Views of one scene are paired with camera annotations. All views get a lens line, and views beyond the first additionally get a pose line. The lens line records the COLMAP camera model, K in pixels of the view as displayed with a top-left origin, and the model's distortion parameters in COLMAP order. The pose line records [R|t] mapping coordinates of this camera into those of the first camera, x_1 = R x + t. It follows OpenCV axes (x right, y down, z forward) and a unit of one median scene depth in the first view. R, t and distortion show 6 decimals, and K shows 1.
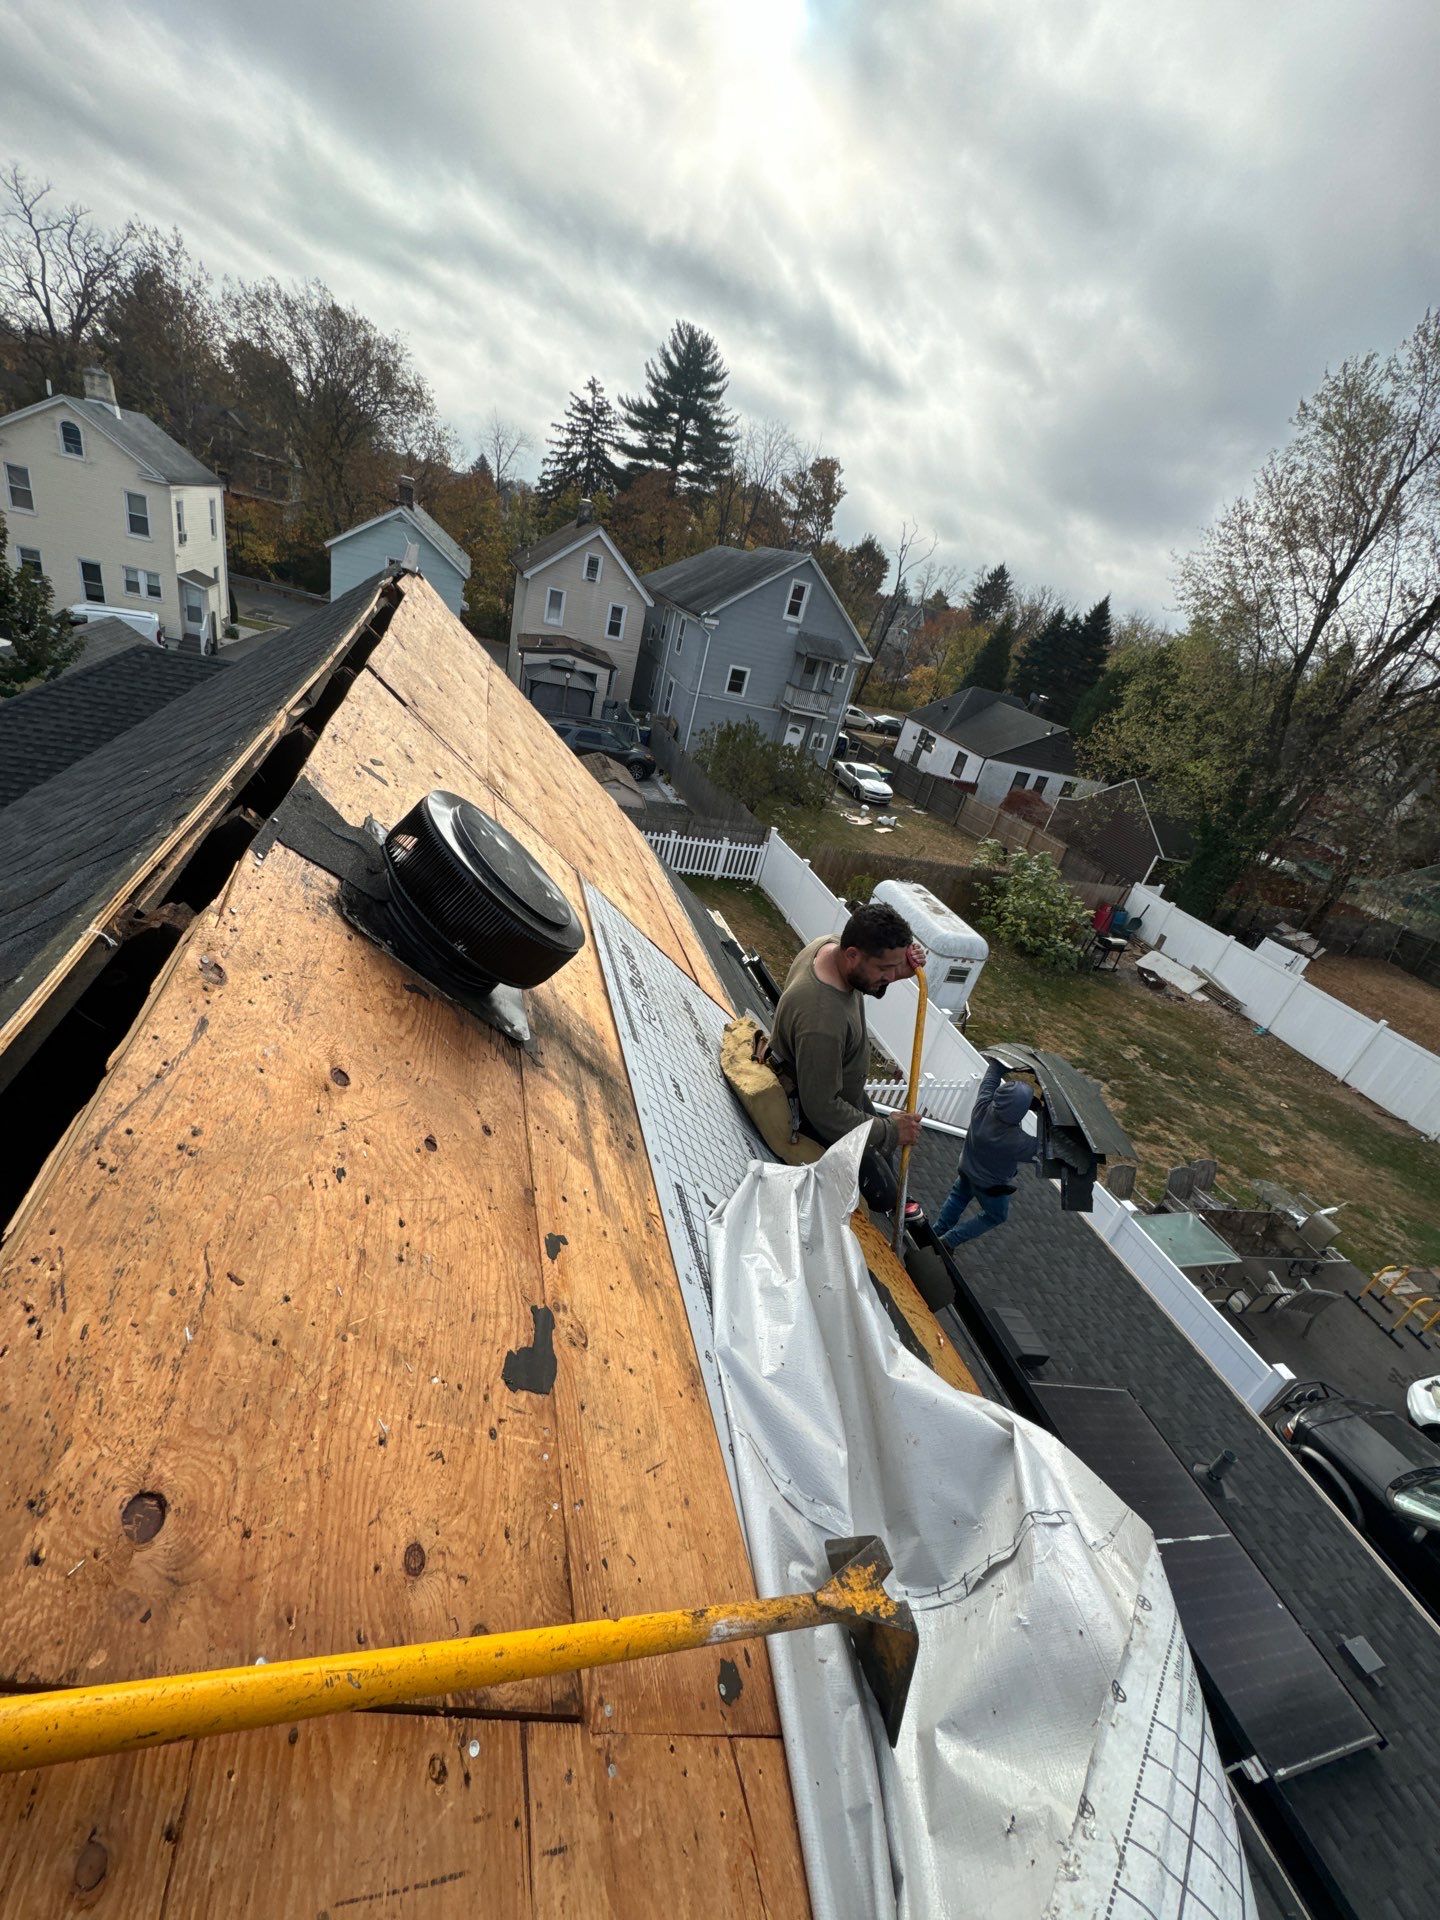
lens RADIAL K [[754.5, 0, 717.2], [0, 754.5, 964.8], [0, 0, 1]] dist [-0.001092, -0.000454]
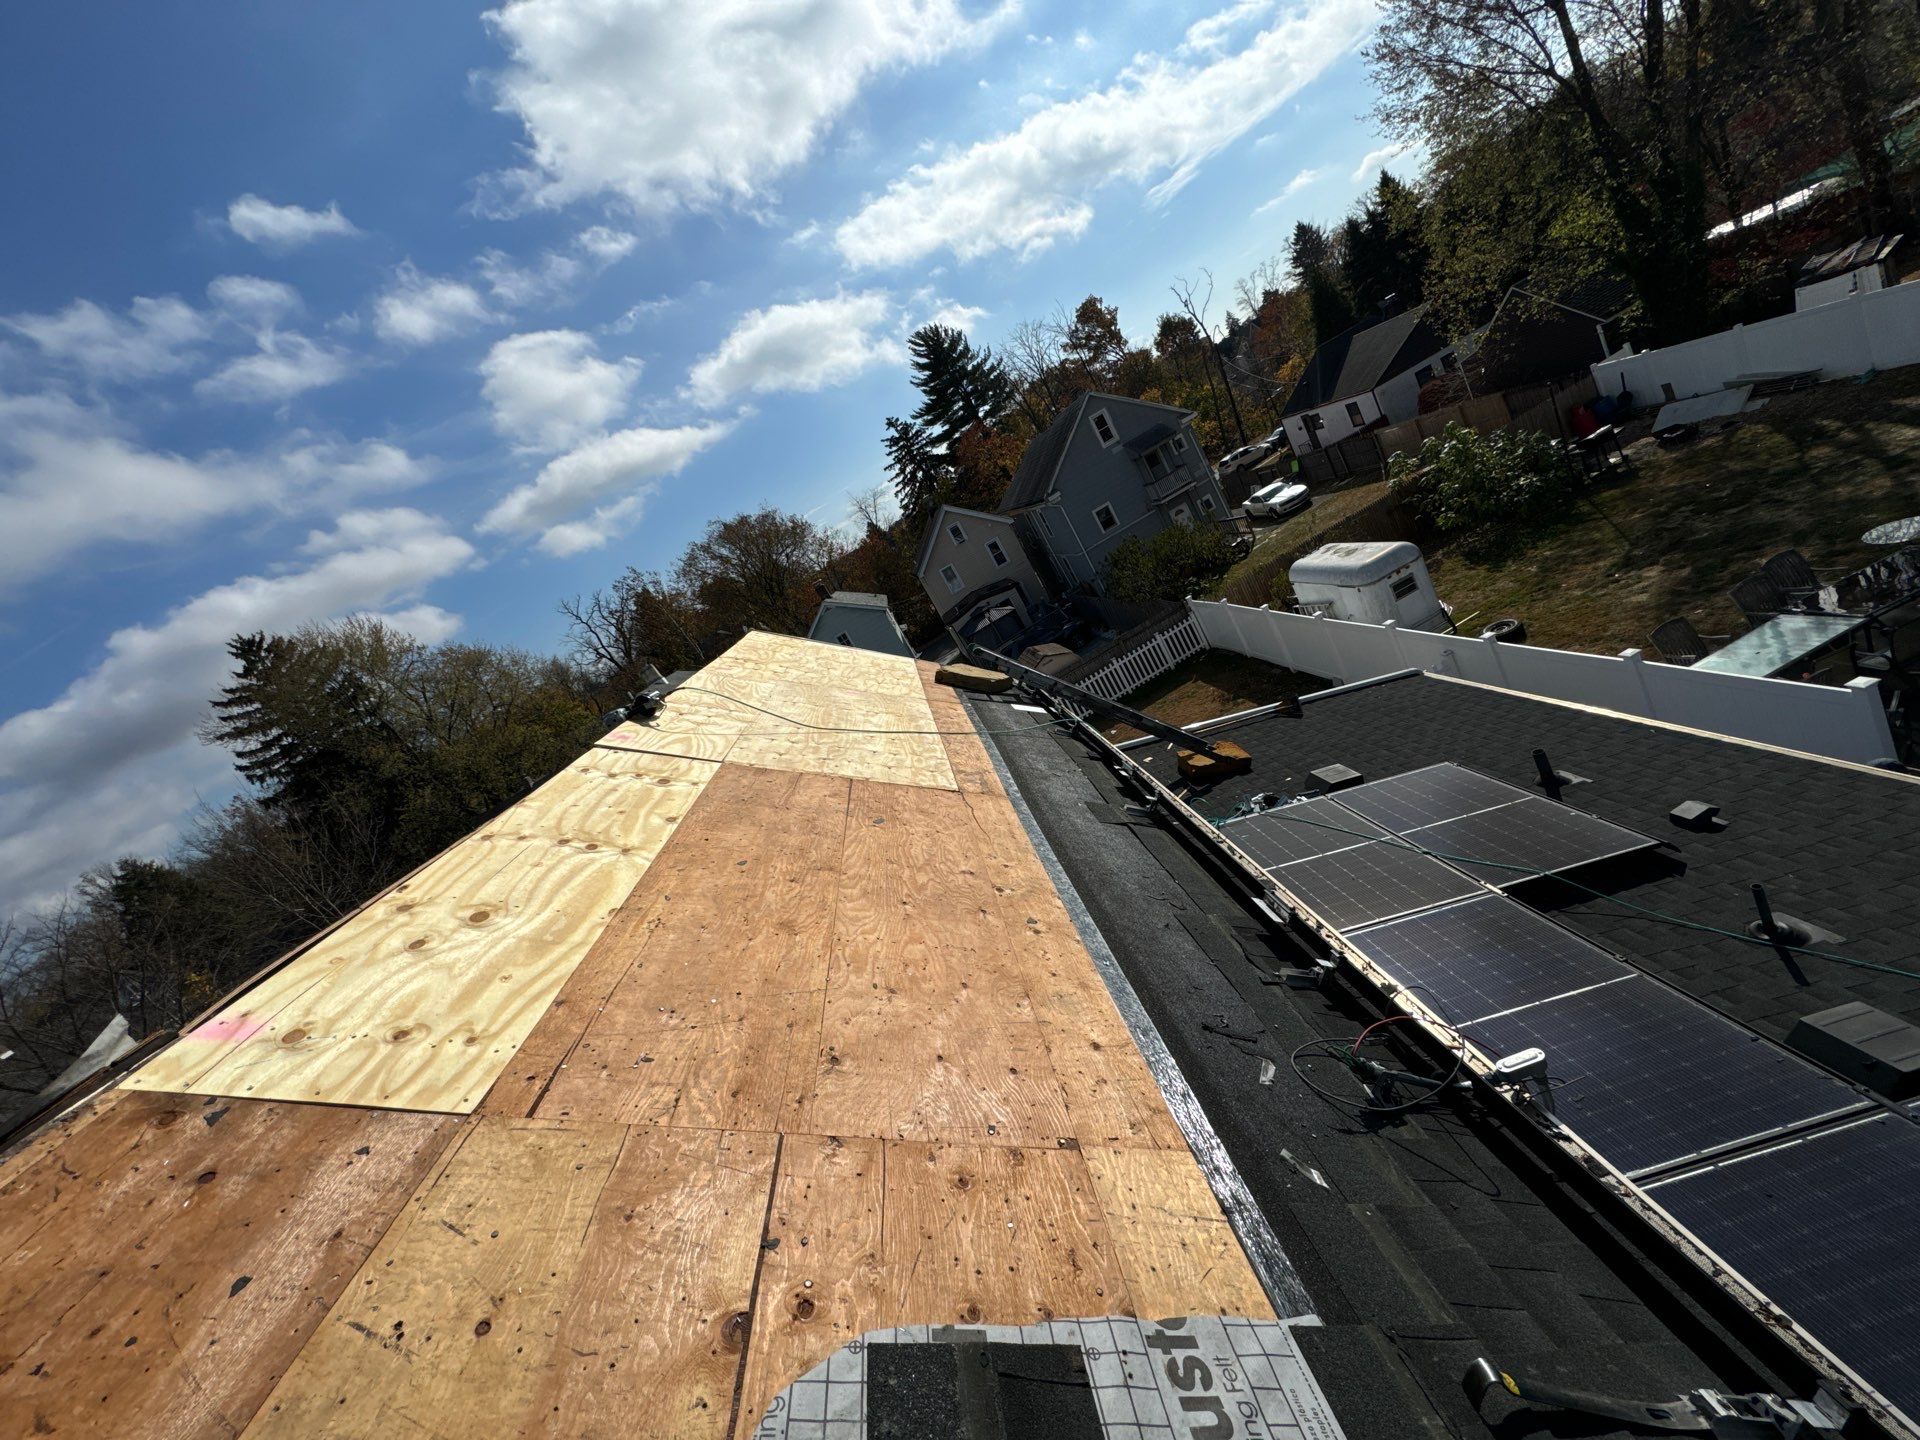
lens RADIAL K [[754.5, 0, 960.0], [0, 754.5, 720.0], [0, 0, 1]] dist [-0.001092, -0.000454]
pose [[0.720816, -0.608015, -0.332779, 0.041247], [0.533947, 0.793226, -0.292736, 0.043279], [0.441956, 0.033322, 0.896417, -0.042741]]
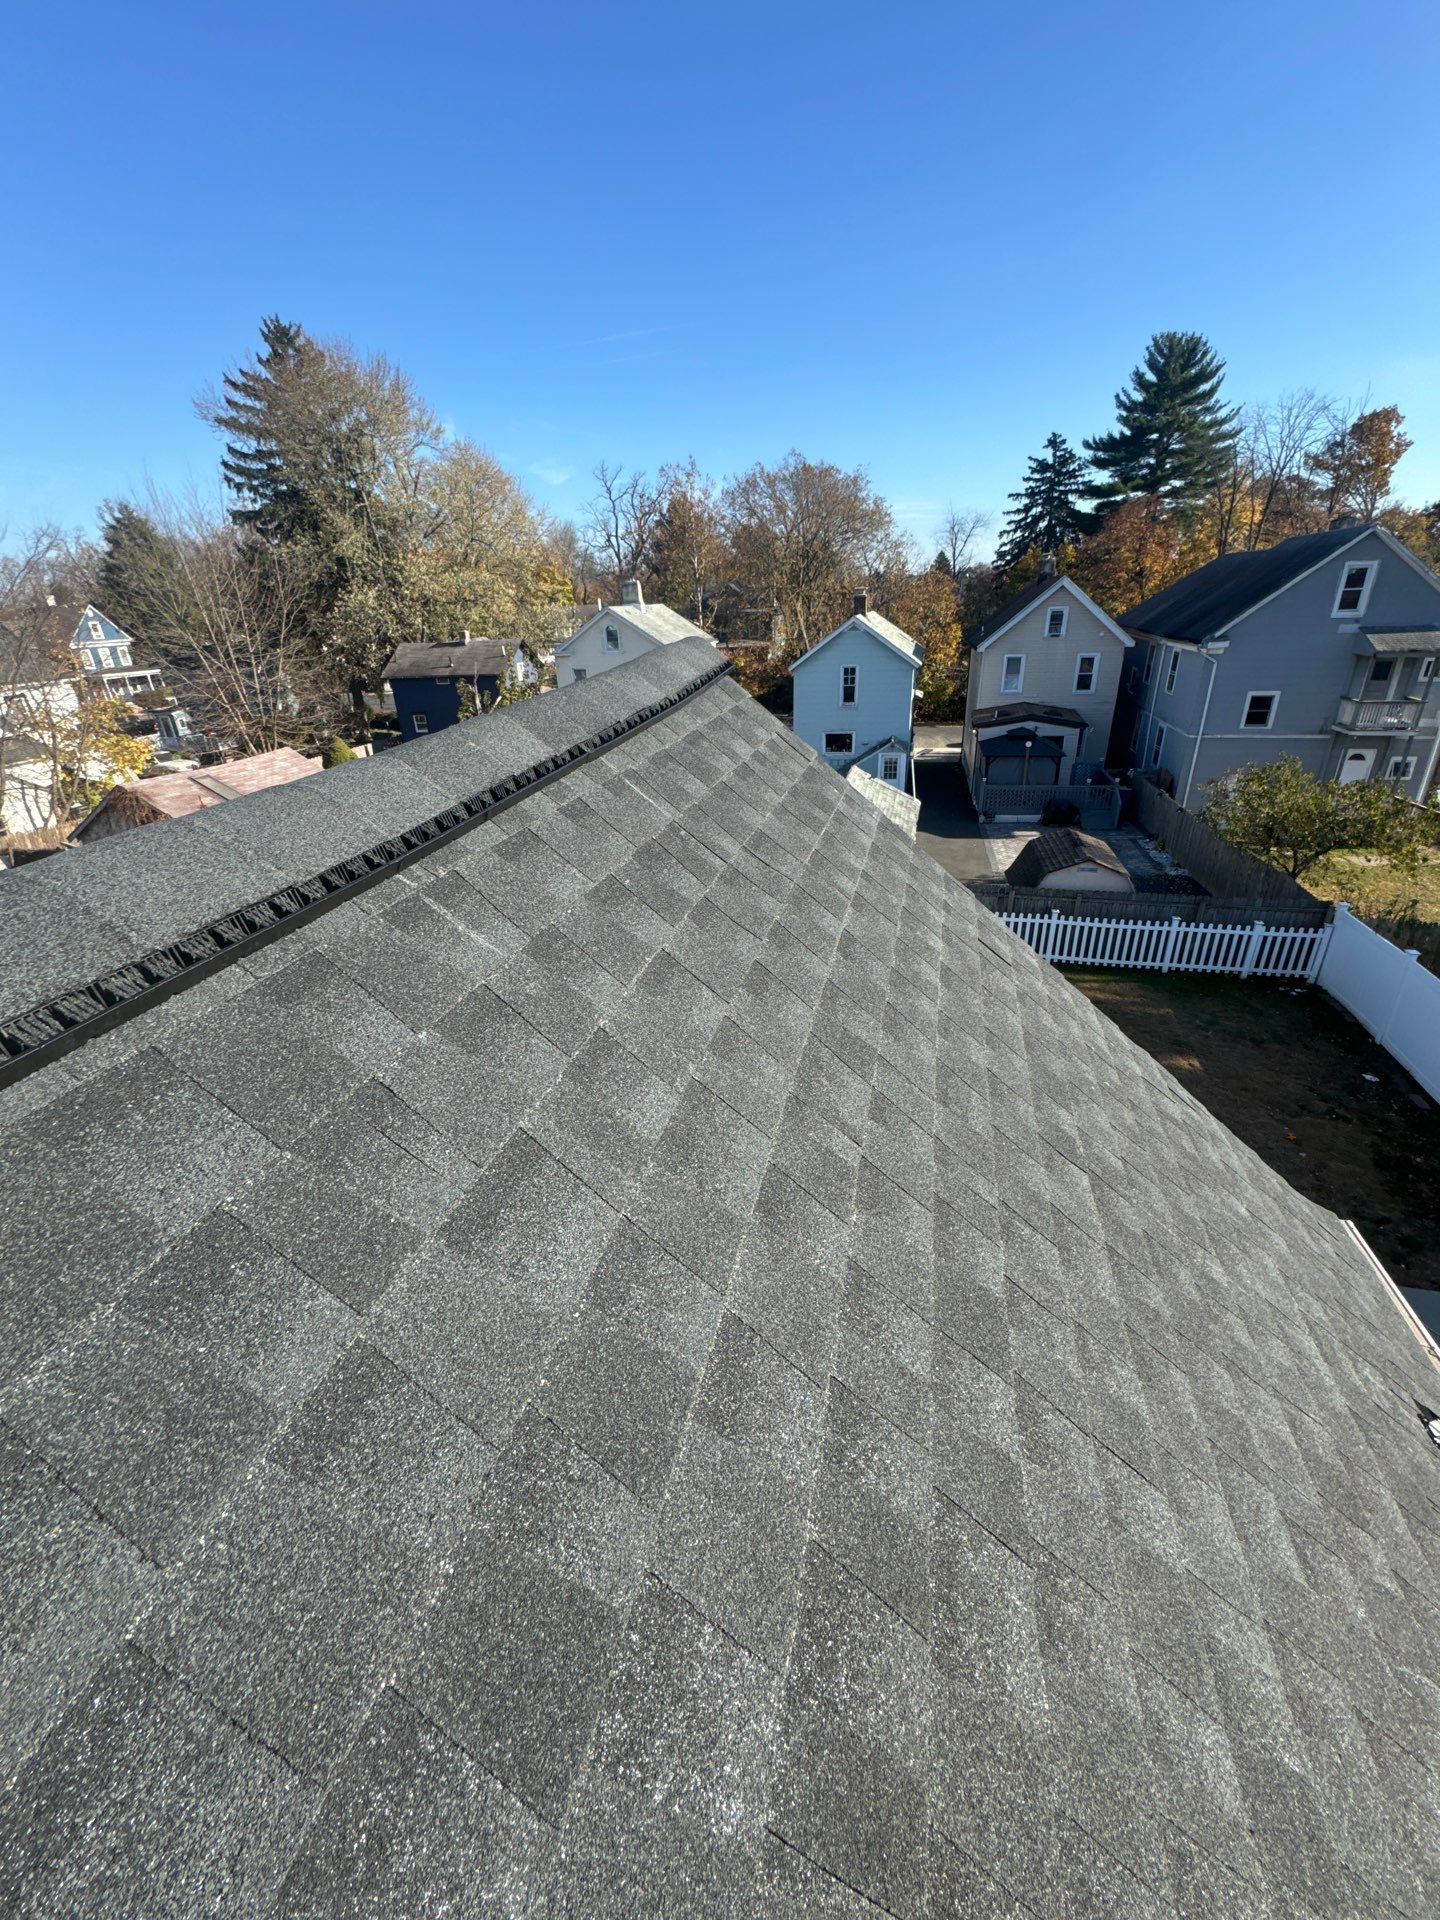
lens RADIAL K [[771.8, 0, 714.7], [0, 771.8, 960.9], [0, 0, 1]] dist [-0.003937, -0.000528]
pose [[0.831420, -0.032878, -0.554671, -0.006113], [-0.027059, 0.994668, -0.099518, -0.018541], [0.554985, 0.097751, 0.826097, 0.043477]]
